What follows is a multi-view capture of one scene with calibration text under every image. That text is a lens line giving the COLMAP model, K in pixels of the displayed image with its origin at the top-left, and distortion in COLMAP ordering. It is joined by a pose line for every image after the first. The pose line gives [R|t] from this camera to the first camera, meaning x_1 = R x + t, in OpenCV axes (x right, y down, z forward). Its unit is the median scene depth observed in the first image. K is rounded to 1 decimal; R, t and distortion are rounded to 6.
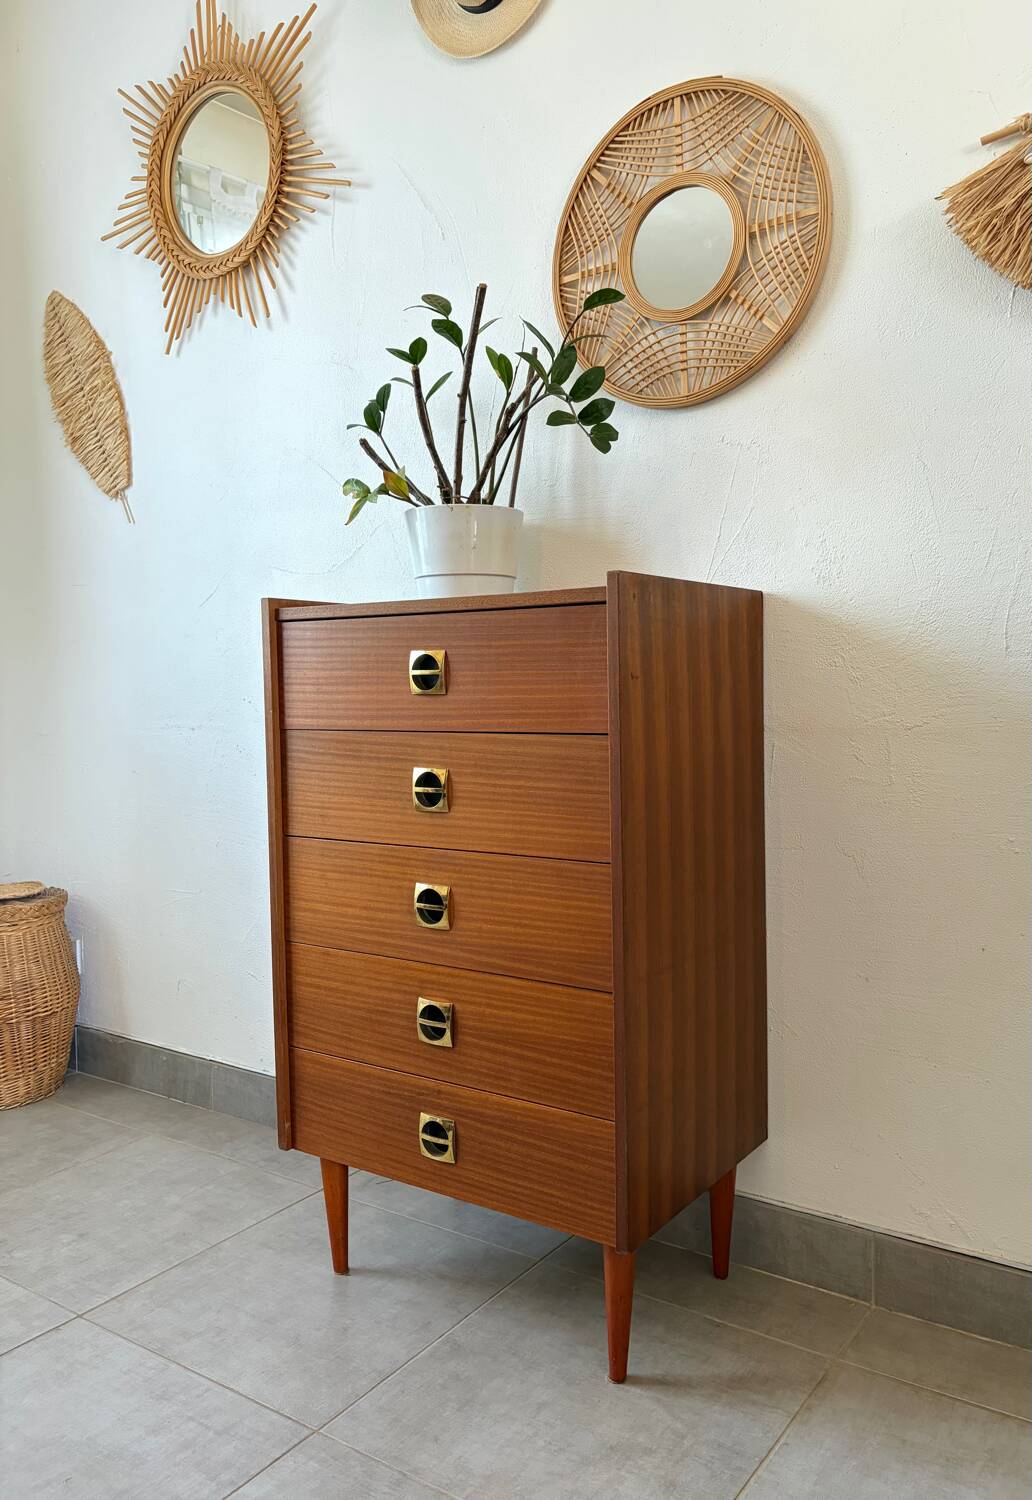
lens RADIAL K [[1141.1, 0, 559.4], [0, 1141.1, 749.1], [0, 0, 1]] dist [0.048451, -0.058655]
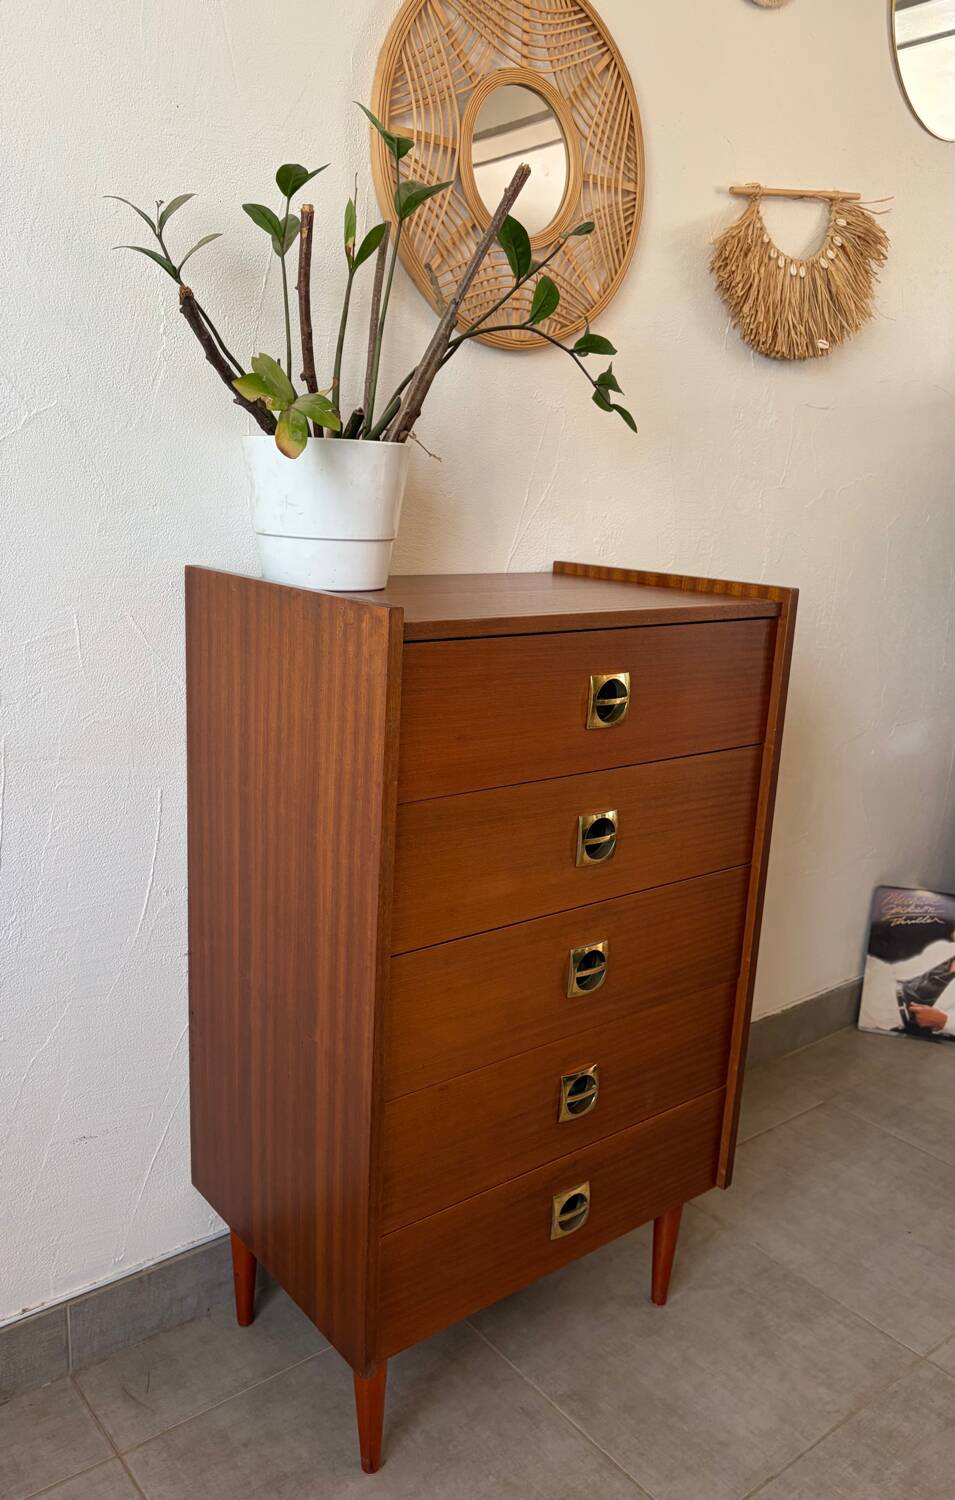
lens RADIAL K [[1137.5, 0, 450.4], [0, 1137.5, 750.9], [0, 0, 1]] dist [0.054745, -0.081850]
pose [[0.312787, -0.195585, 0.929468, -0.847348], [0.004354, 0.978854, 0.204512, -0.184489], [-0.949813, -0.059922, 0.307025, 0.793499]]
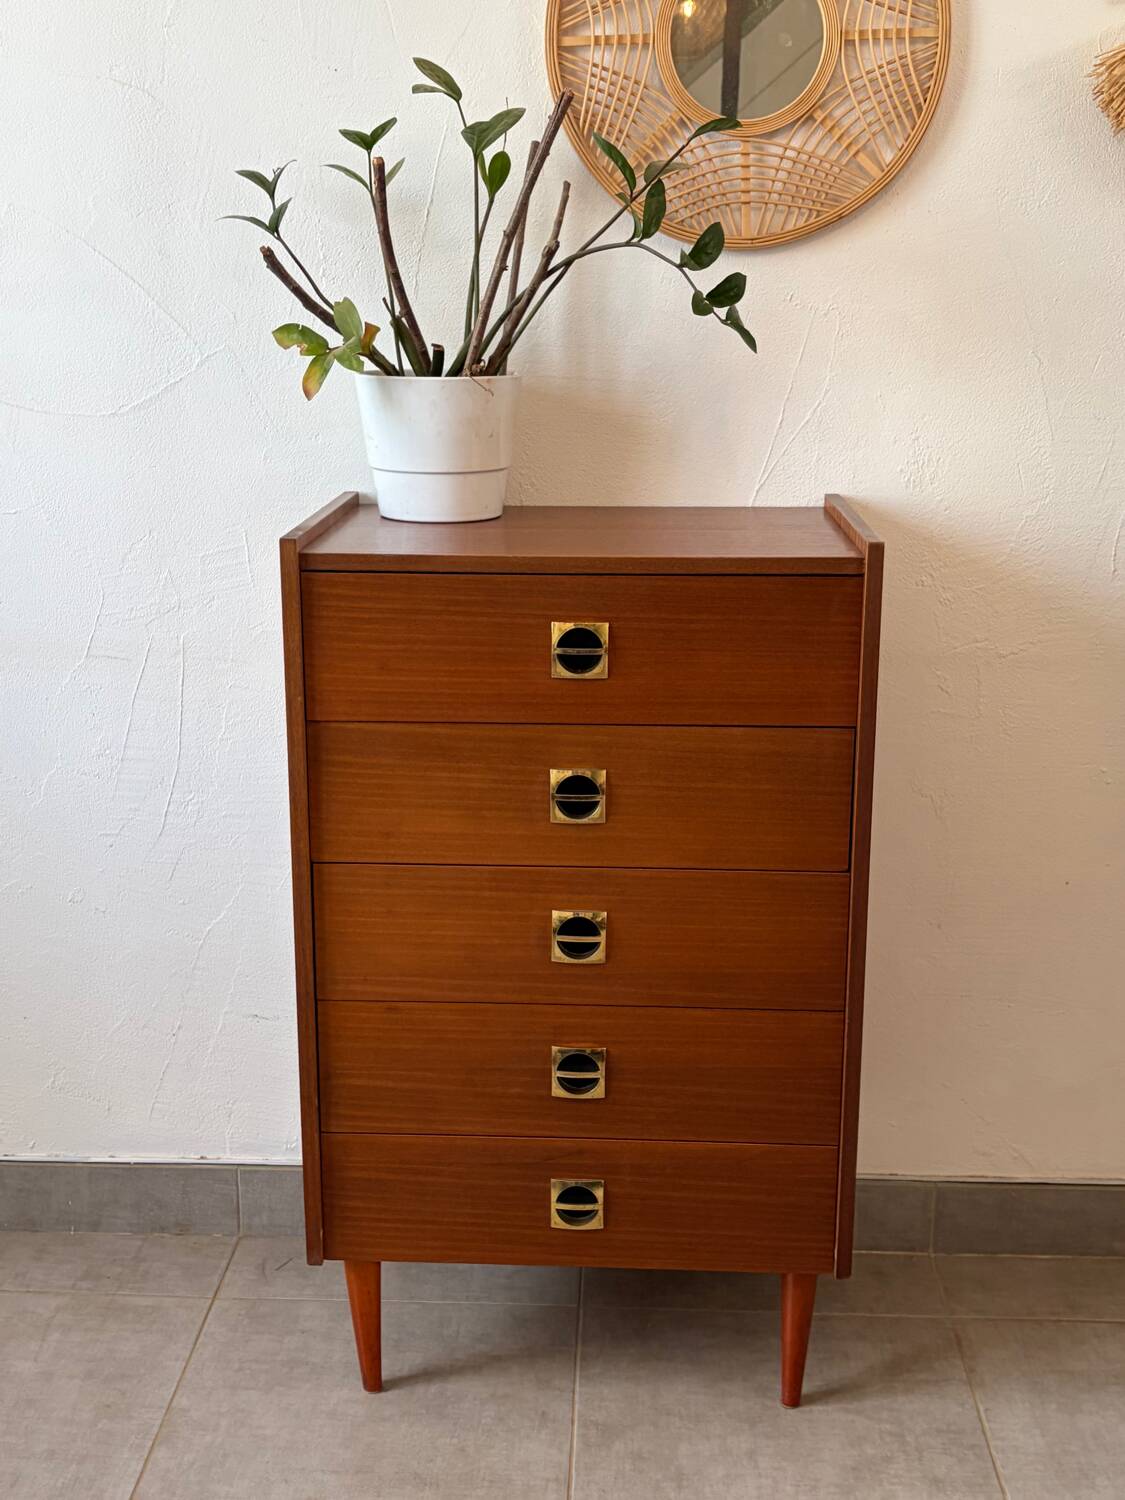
lens RADIAL K [[1788.2, 0, 568.2], [0, 1788.2, 756.6], [0, 0, 1]] dist [0.128875, -0.420372]
pose [[0.852849, -0.117672, 0.508726, -0.691945], [0.013463, 0.978908, 0.203860, -0.225630], [-0.521985, -0.167013, 0.836444, -0.019528]]
